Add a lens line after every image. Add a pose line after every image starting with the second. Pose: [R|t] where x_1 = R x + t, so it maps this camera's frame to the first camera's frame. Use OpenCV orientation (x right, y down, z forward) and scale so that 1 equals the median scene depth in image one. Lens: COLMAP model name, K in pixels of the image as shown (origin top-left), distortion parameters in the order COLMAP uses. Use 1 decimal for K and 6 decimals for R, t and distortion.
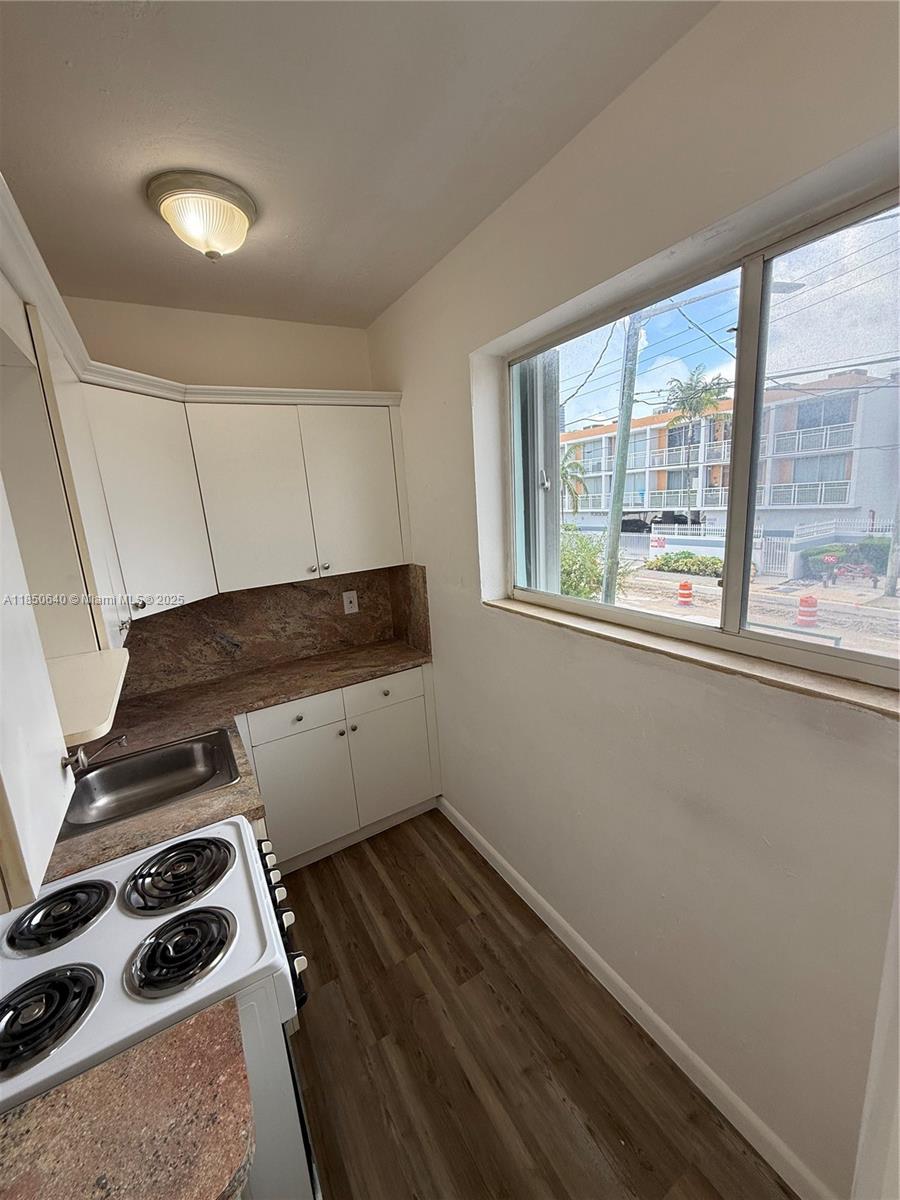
lens RADIAL K [[477.2, 0, 452.9], [0, 477.2, 595.7], [0, 0, 1]] dist [0.001205, -0.000019]
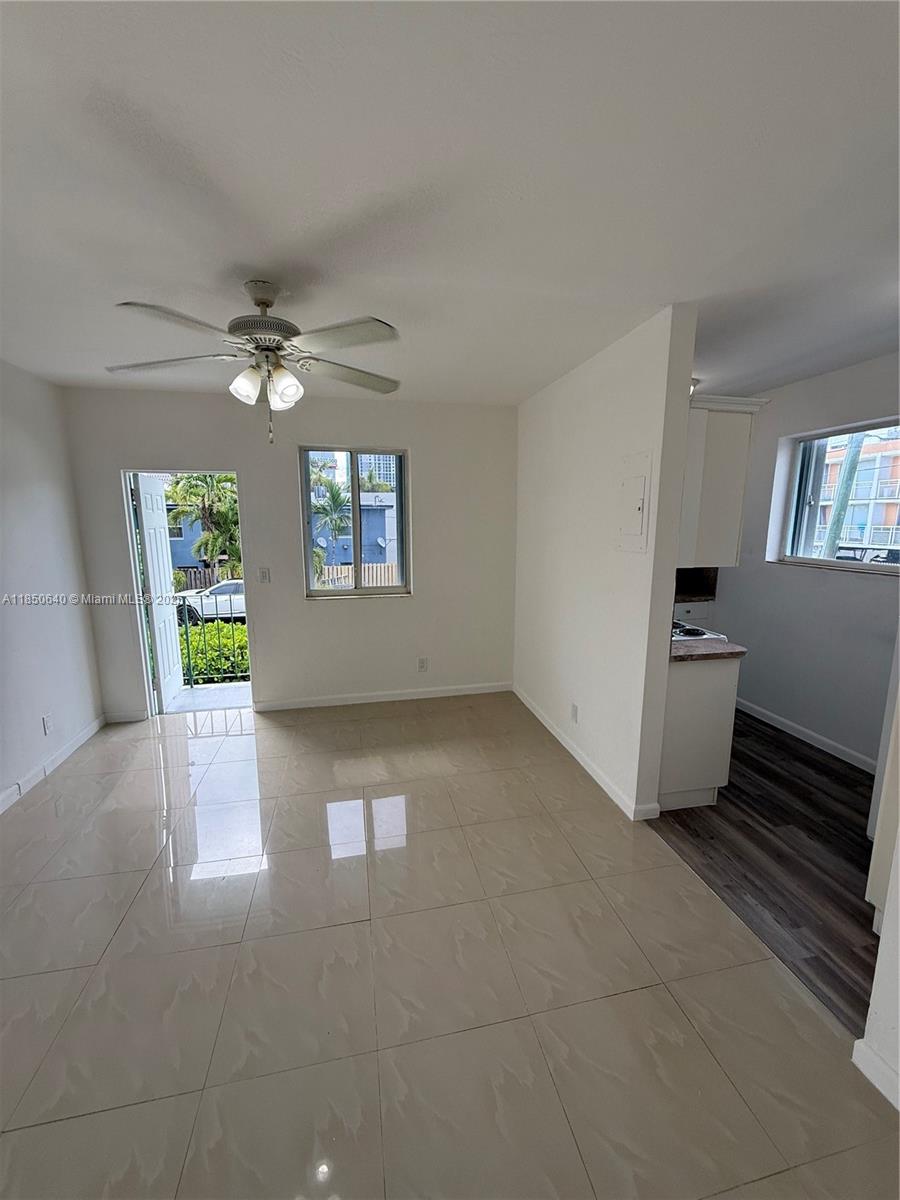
lens RADIAL K [[477.2, 0, 450.1], [0, 477.2, 595.5], [0, 0, 1]] dist [0.001205, -0.000019]
pose [[0.942120, 0.117830, -0.313889, -0.512620], [-0.128474, 0.991623, -0.013365, 0.336198], [0.309685, 0.052917, 0.949366, -1.207619]]
